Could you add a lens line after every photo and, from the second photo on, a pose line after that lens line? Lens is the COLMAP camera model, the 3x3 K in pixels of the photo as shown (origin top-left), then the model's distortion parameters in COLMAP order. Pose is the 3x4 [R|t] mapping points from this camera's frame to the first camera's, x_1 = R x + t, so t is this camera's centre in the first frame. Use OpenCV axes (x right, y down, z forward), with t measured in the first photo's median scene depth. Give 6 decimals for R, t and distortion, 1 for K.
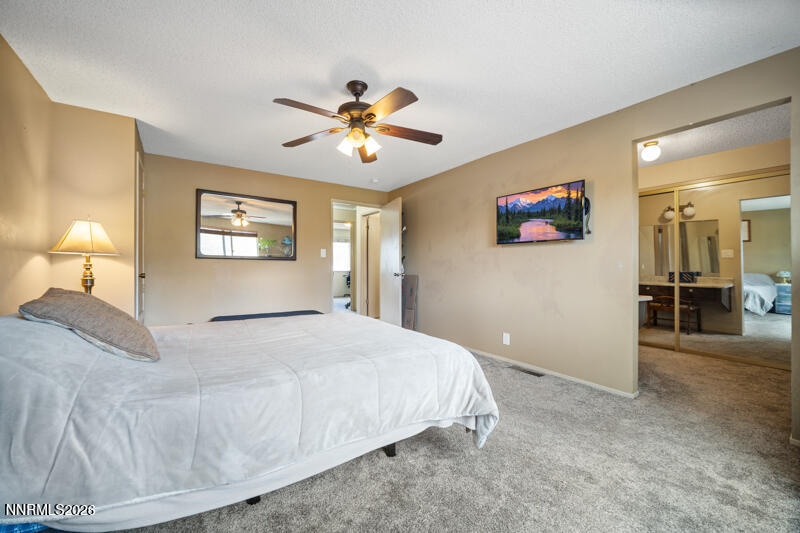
lens RADIAL K [[319.9, 0, 395.4], [0, 319.9, 260.1], [0, 0, 1]] dist [-0.002690, -0.000455]
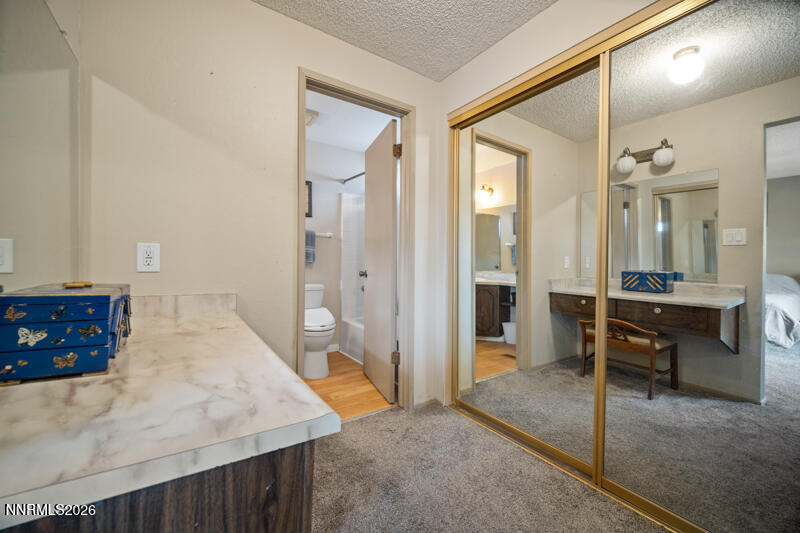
lens RADIAL K [[319.9, 0, 393.0], [0, 319.9, 263.2], [0, 0, 1]] dist [-0.002690, -0.000455]
pose [[0.999950, 0.009836, -0.001973, 0.495118], [-0.009779, 0.999586, 0.027073, 0.012494], [0.002239, -0.027052, 0.999632, 0.486322]]
